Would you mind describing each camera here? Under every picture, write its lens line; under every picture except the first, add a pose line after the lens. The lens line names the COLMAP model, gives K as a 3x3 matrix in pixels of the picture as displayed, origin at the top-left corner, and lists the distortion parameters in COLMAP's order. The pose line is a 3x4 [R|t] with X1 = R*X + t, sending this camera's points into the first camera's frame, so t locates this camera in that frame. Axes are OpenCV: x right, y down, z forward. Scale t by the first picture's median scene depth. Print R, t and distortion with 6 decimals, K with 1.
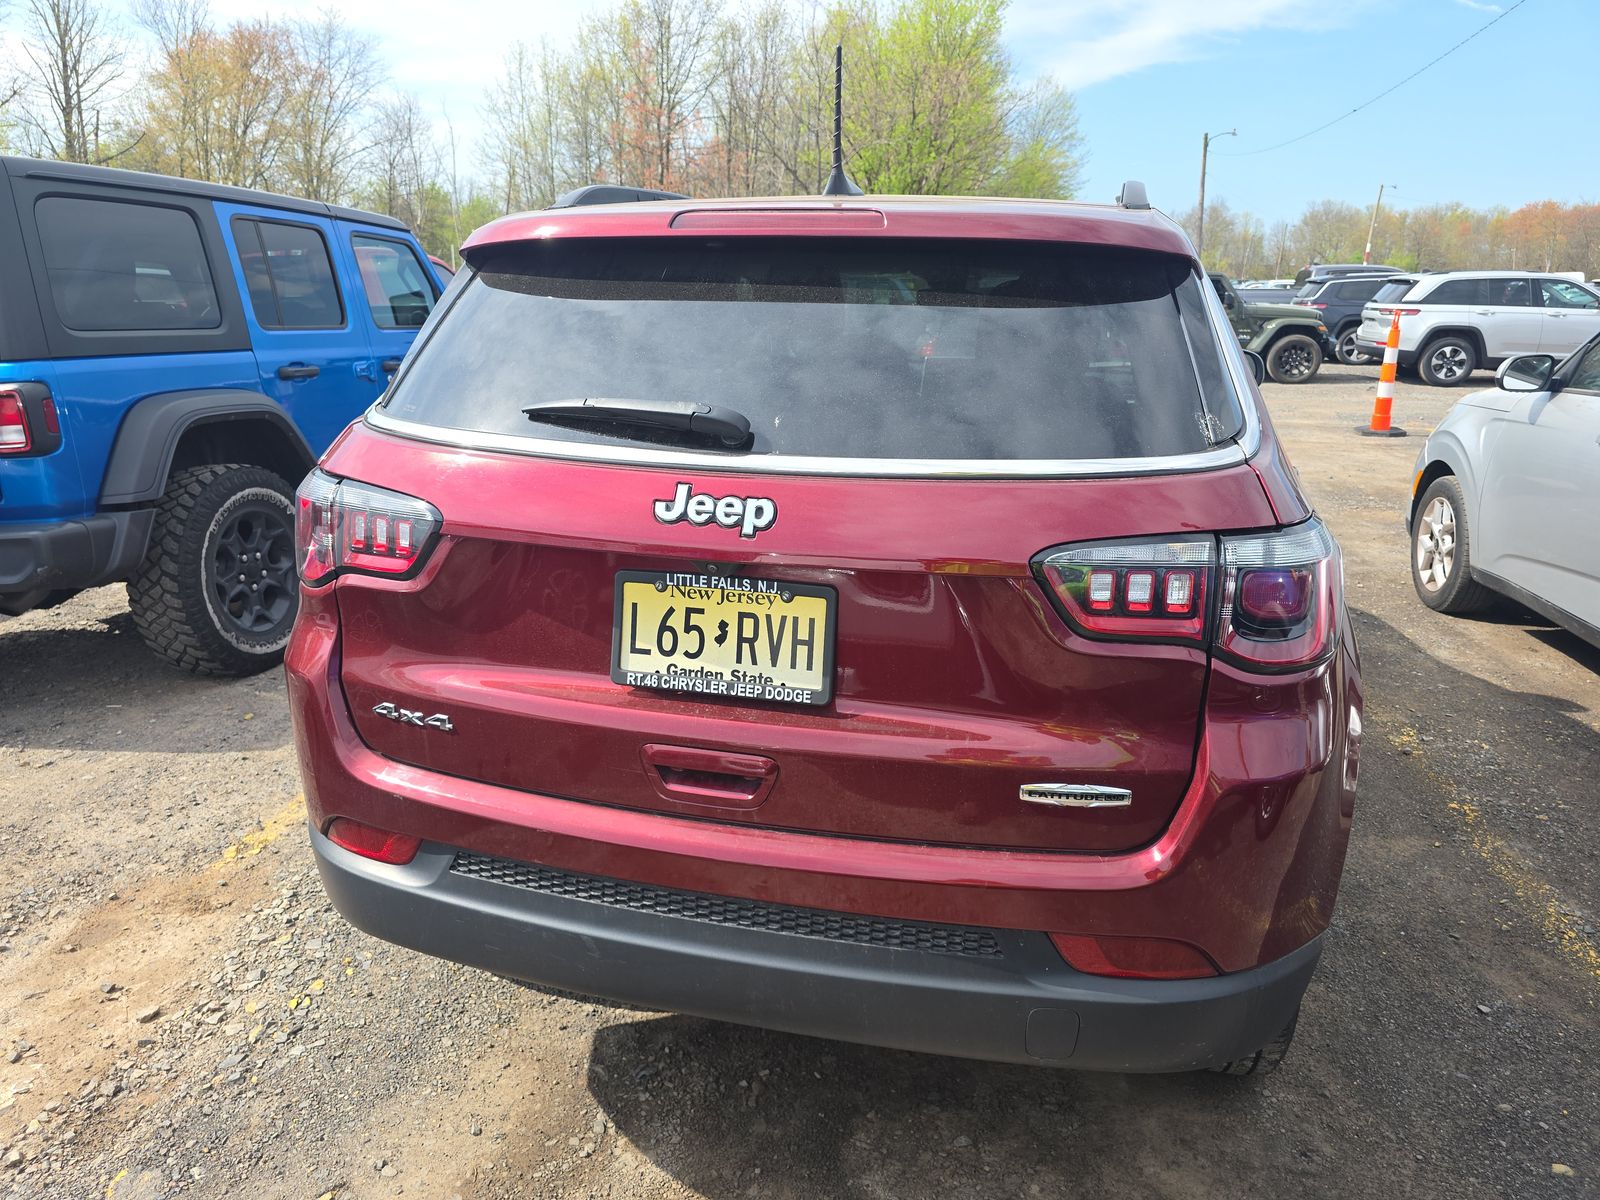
lens RADIAL K [[1072.0, 0, 799.5], [0, 1072.0, 569.1], [0, 0, 1]] dist [0.077096, -0.085860]
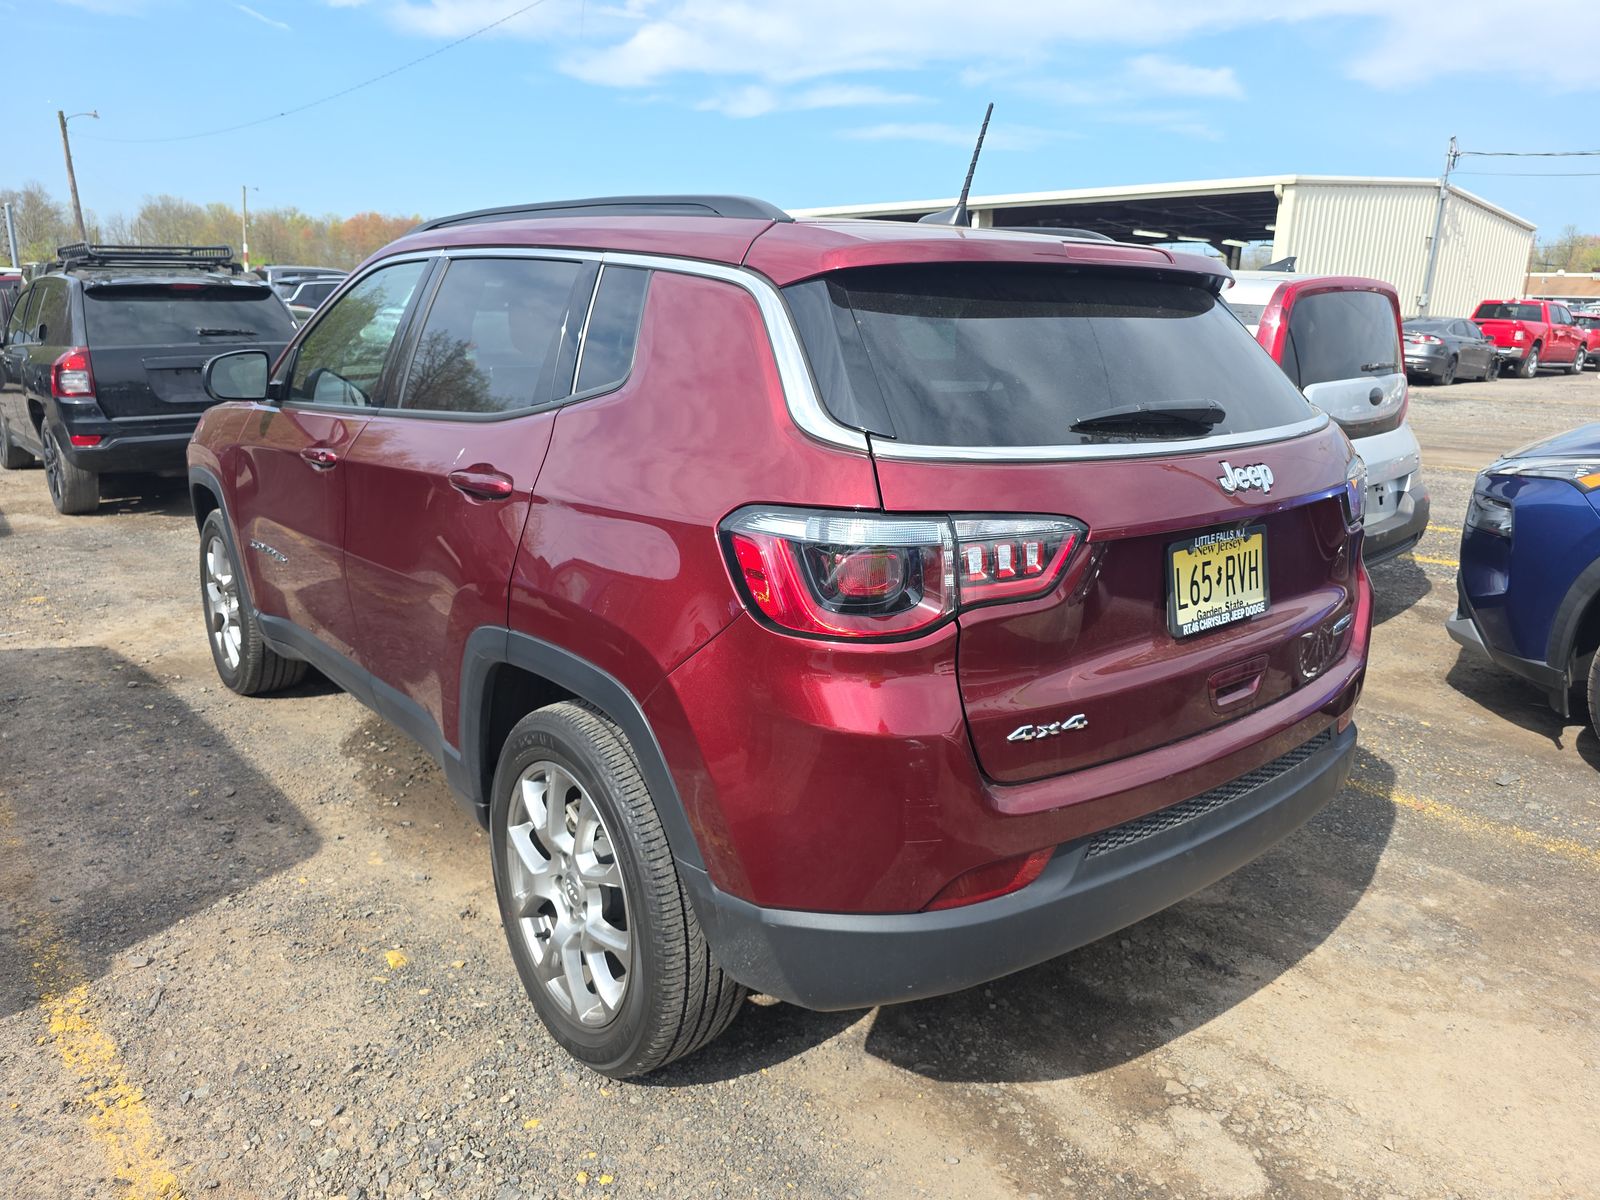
lens RADIAL K [[1072.0, 0, 799.5], [0, 1072.0, 569.1], [0, 0, 1]] dist [0.077096, -0.085860]
pose [[0.591339, -0.188154, 0.784166, -1.021679], [0.187611, 0.977817, 0.093142, -0.120733], [-0.784296, 0.092040, 0.613521, 0.444530]]
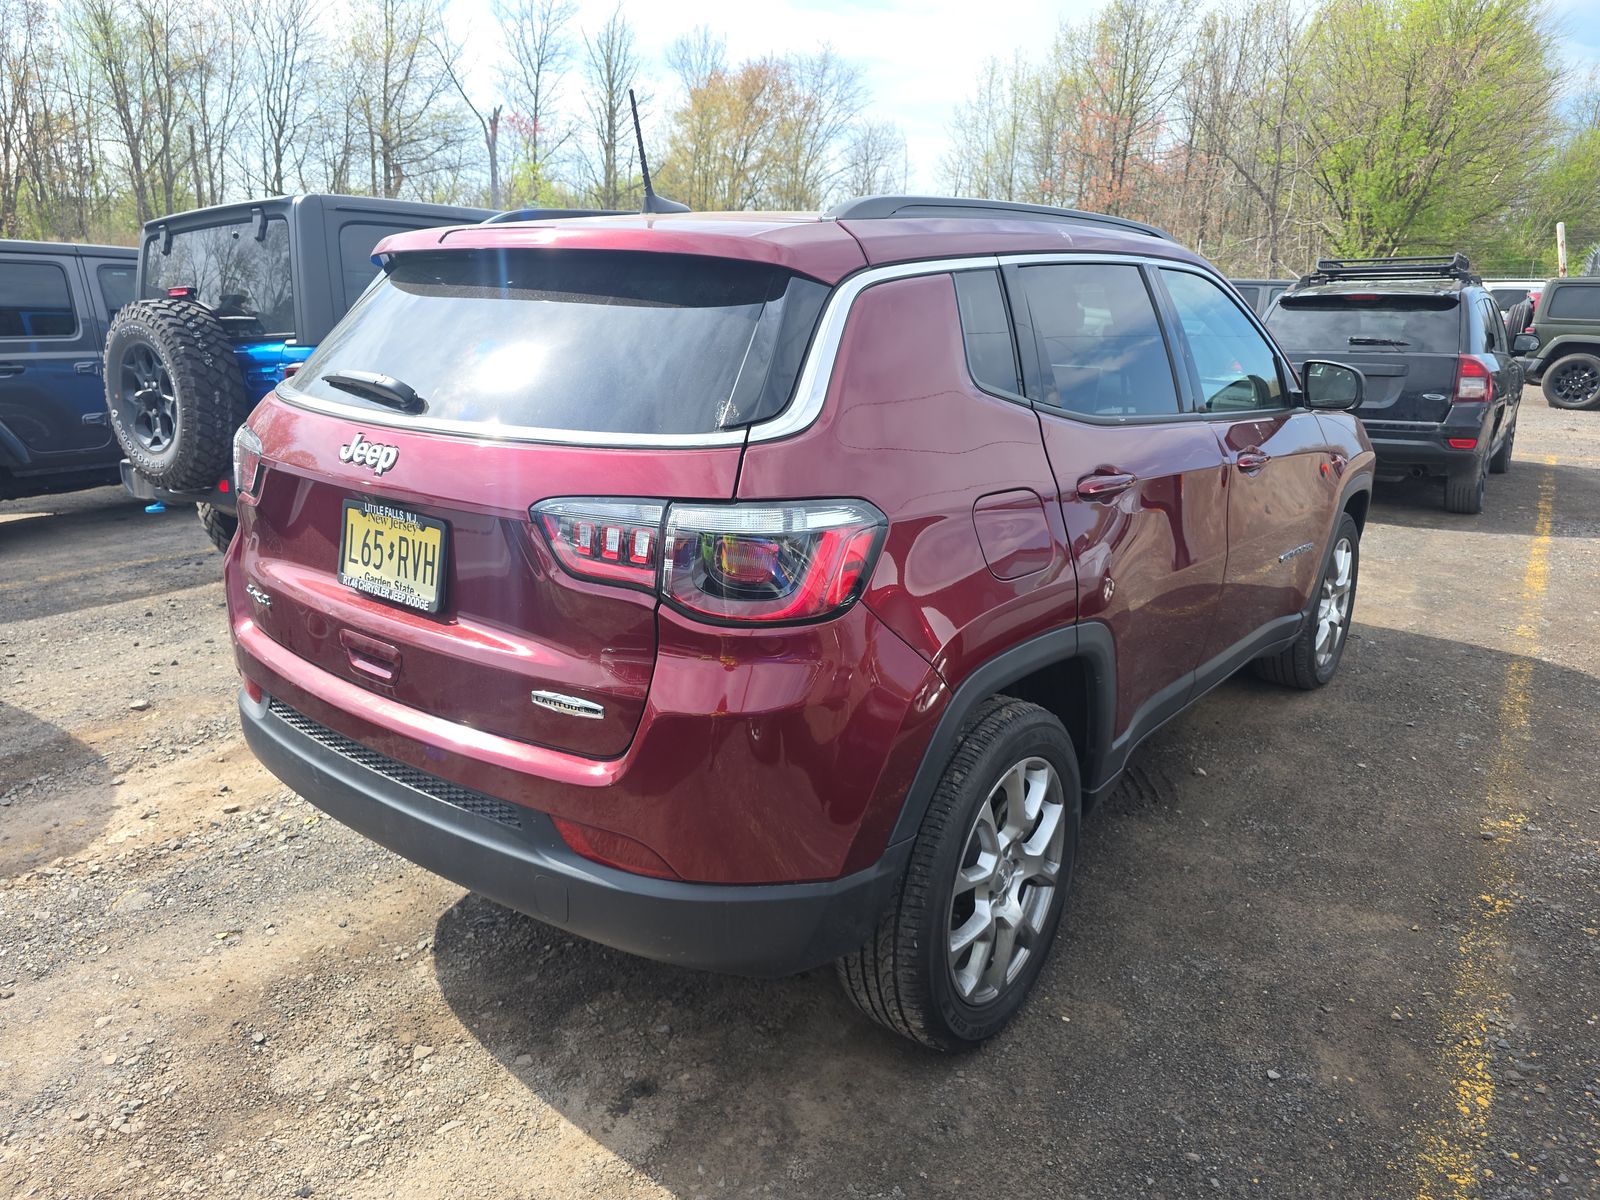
lens RADIAL K [[1072.0, 0, 799.5], [0, 1072.0, 569.1], [0, 0, 1]] dist [0.077096, -0.085860]
pose [[0.917940, 0.102102, -0.383356, 0.665345], [-0.105080, 0.994376, 0.013229, 0.008054], [0.382550, 0.028140, 0.923506, -0.024615]]
